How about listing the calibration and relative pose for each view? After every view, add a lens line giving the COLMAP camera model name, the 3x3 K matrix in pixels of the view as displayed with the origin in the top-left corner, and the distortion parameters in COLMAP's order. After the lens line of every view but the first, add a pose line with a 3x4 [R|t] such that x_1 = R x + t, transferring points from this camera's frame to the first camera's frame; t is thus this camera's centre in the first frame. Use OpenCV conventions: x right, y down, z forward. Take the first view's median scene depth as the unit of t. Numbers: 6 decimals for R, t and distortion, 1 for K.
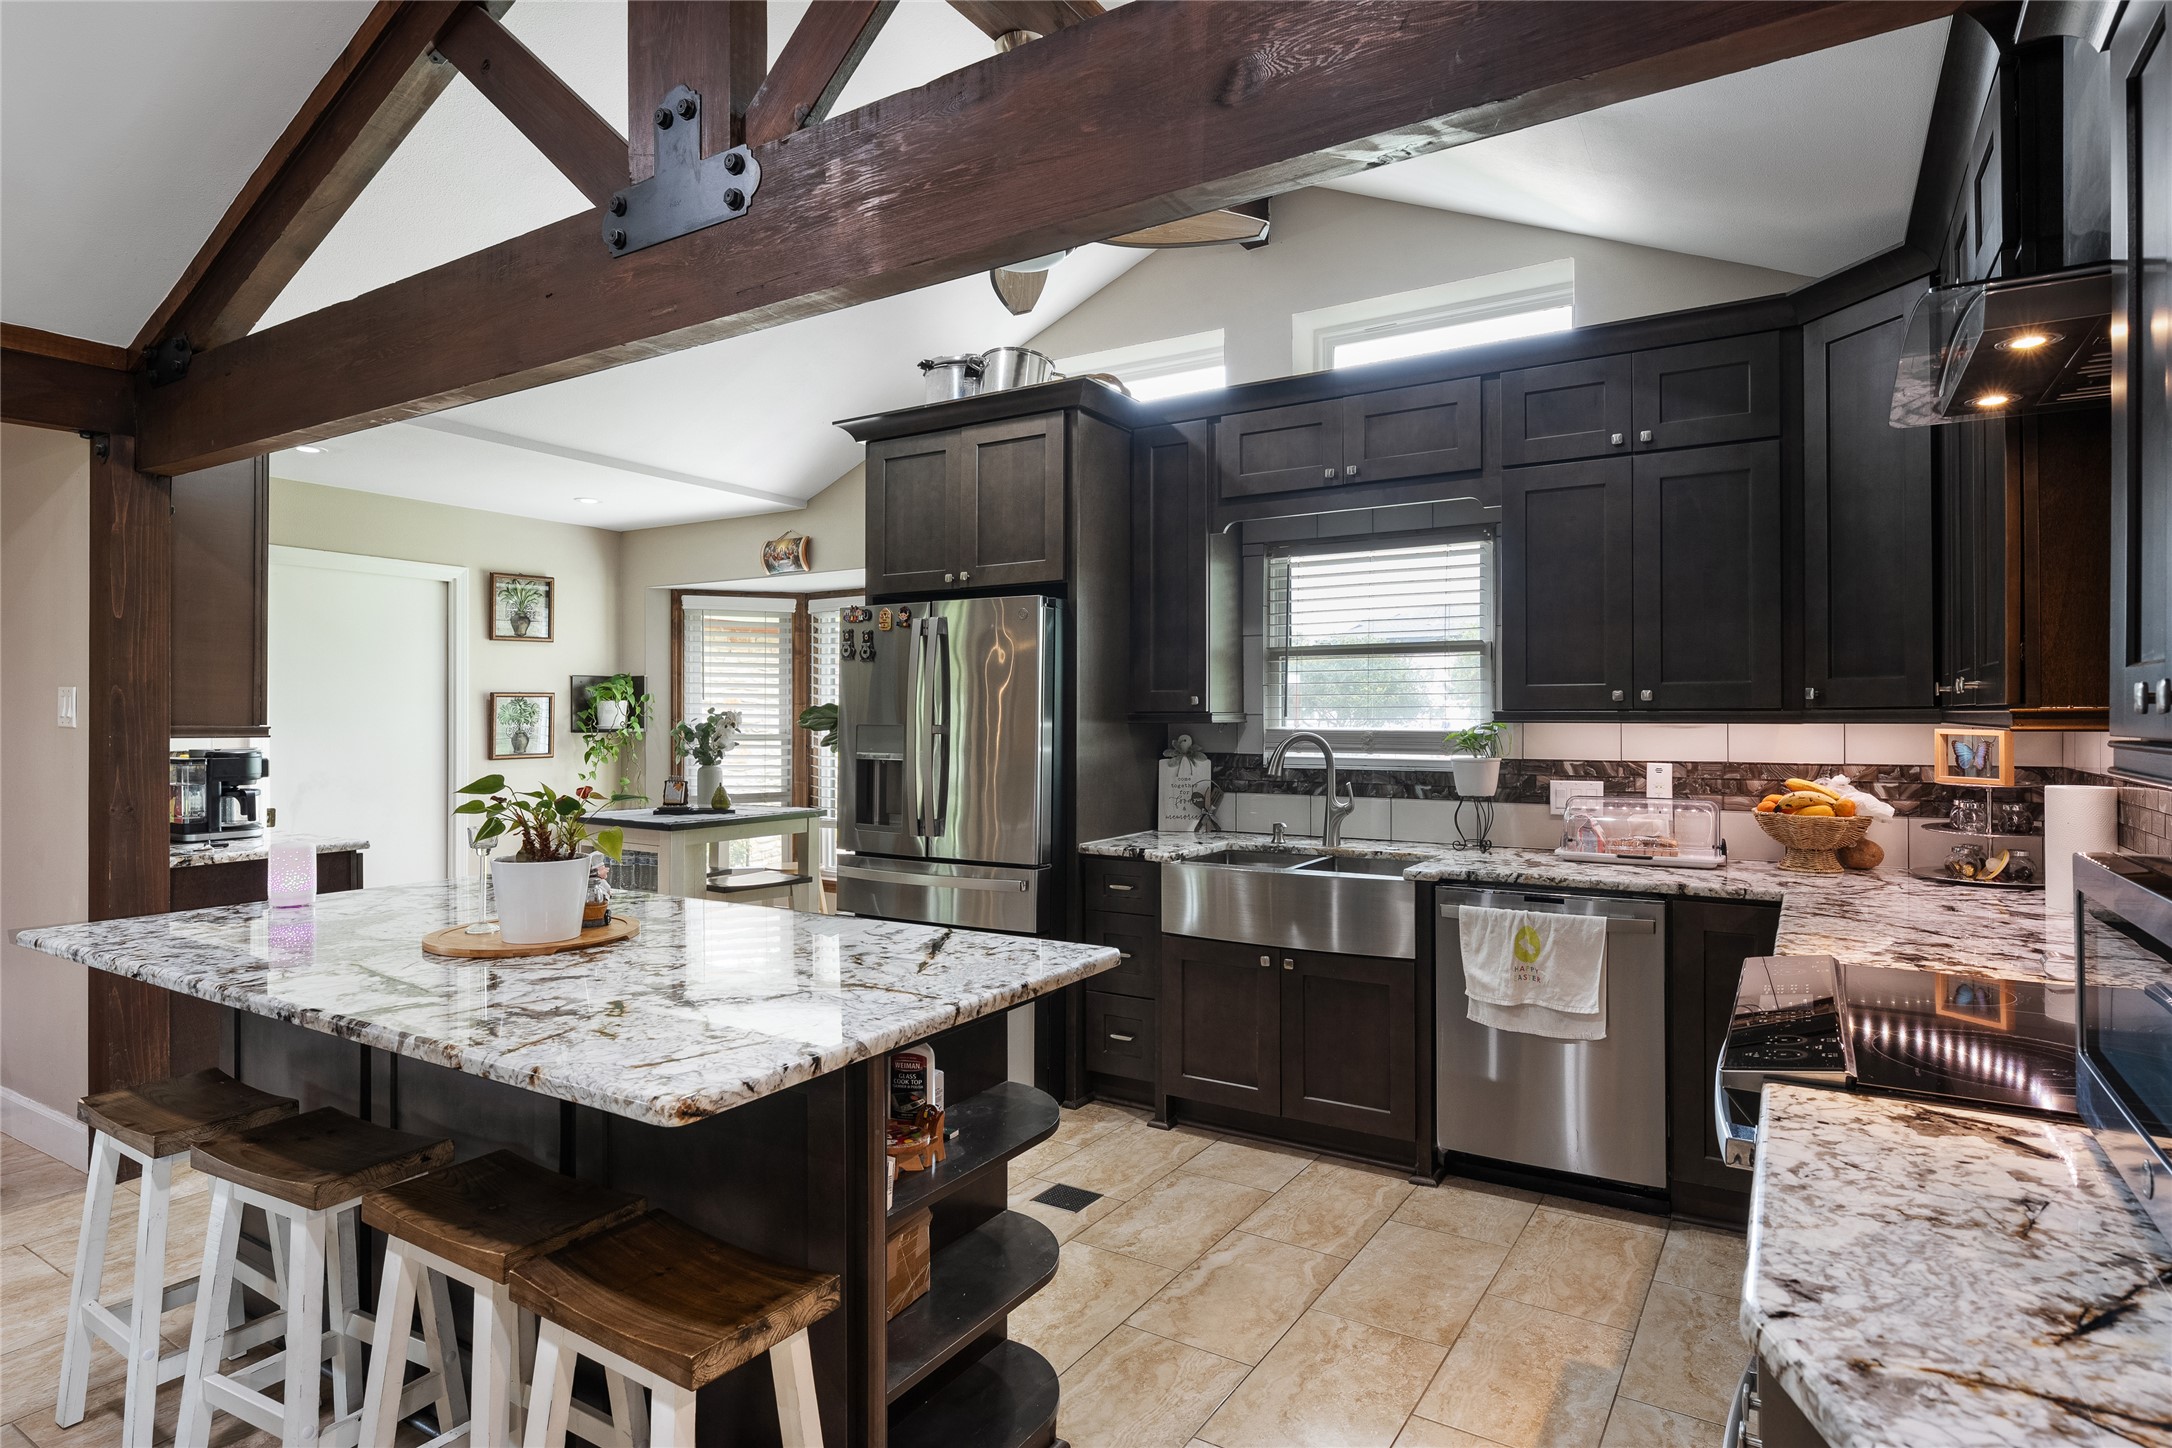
lens RADIAL K [[1137.3, 0, 1086.0], [0, 1137.3, 724.0], [0, 0, 1]] dist [-0.000179, 0.000099]
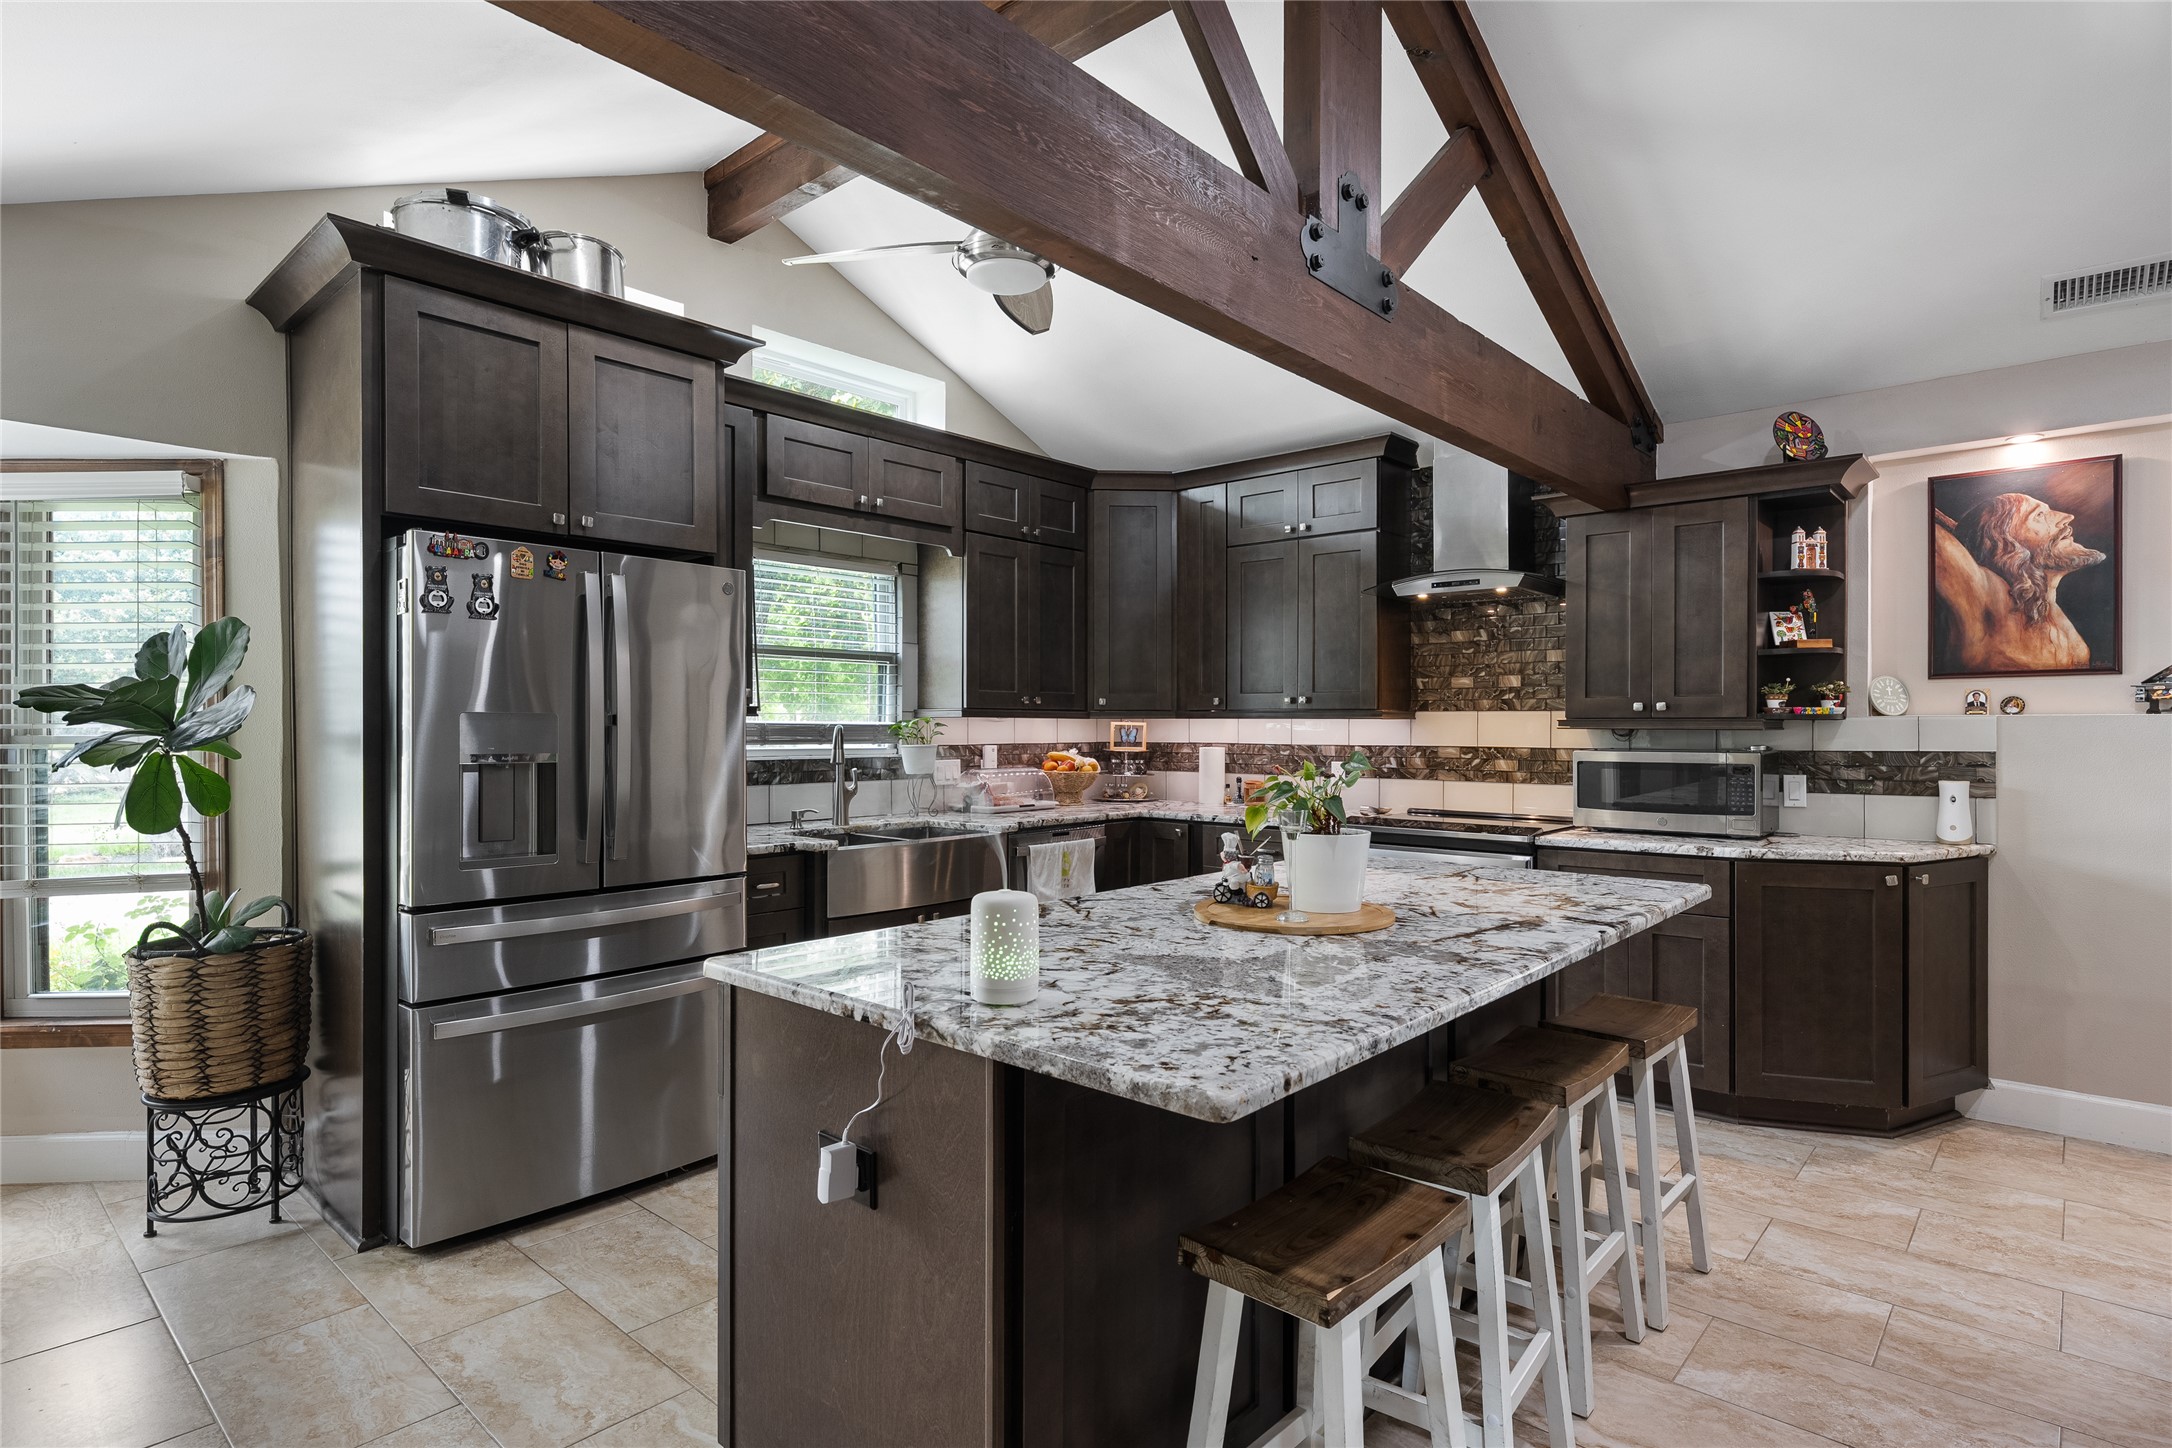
lens RADIAL K [[1118.7, 0, 1086.0], [0, 1118.7, 724.0], [0, 0, 1]] dist [0.001353, 0.000084]
pose [[0.168027, 0.002739, 0.985779, -0.929984], [0.003881, 0.999987, -0.003440, 0.012209], [-0.985775, 0.004404, 0.168014, 0.632956]]
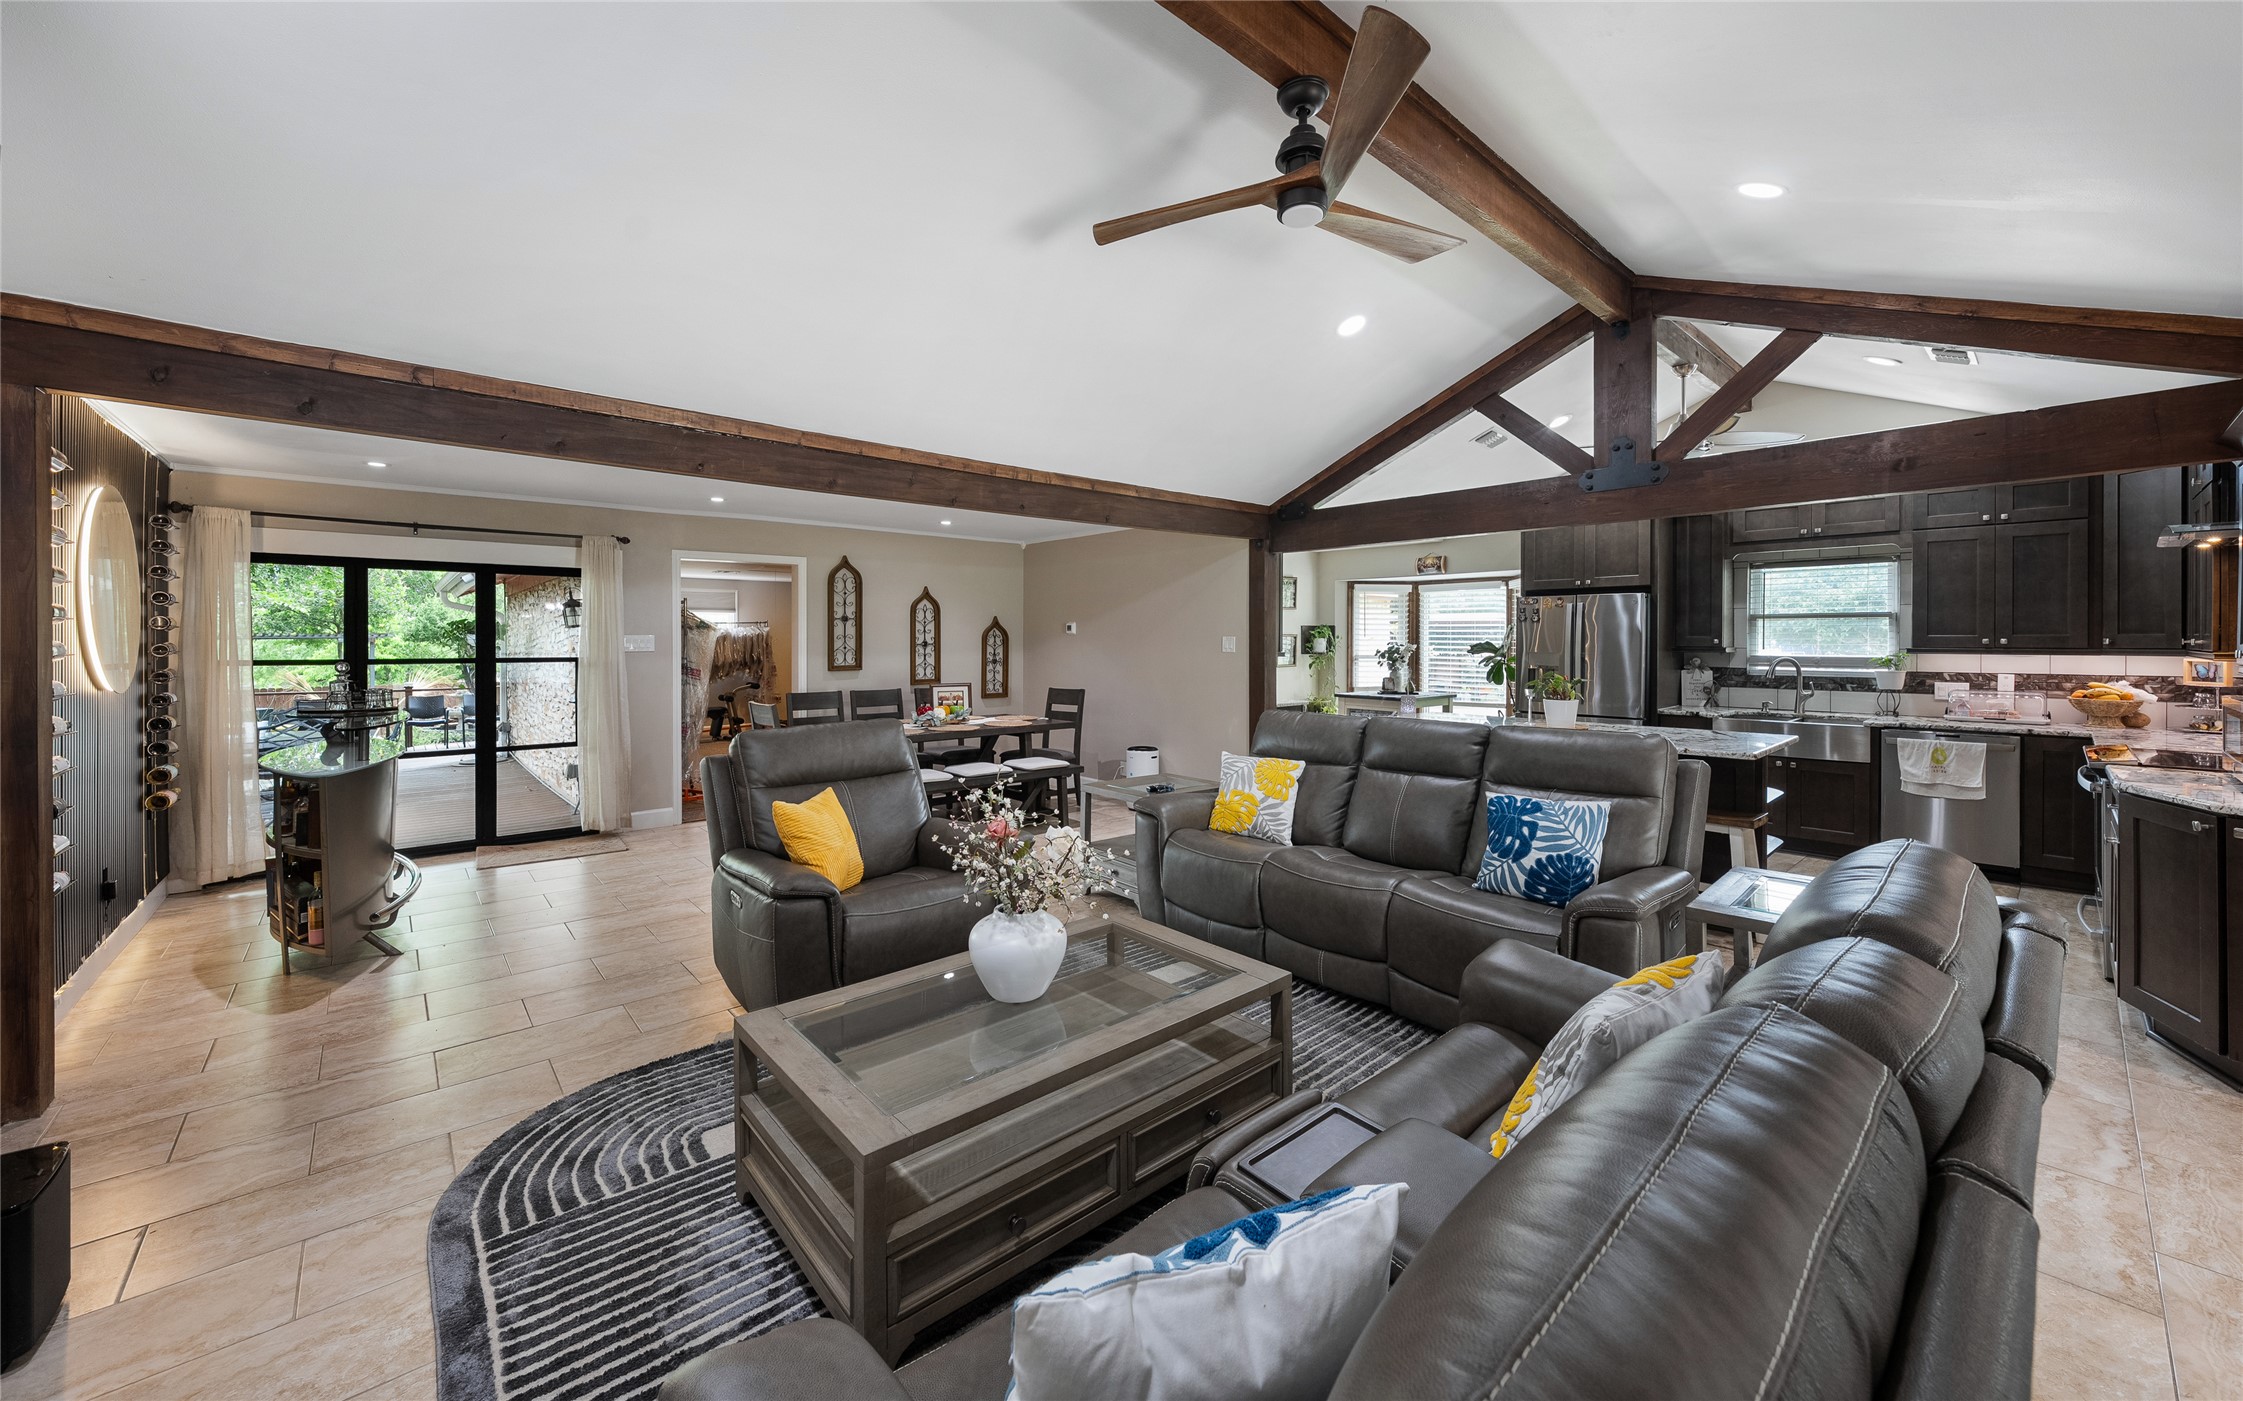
lens RADIAL K [[831.2, 0, 1127.3], [0, 831.2, 651.0], [0, 0, 1]] dist [-0.000047, 0.000107]
pose [[0.962323, 0.005160, -0.271858, -0.596528], [-0.003439, 0.999971, 0.006809, -0.011320], [0.271885, -0.005618, 0.962313, -0.843559]]
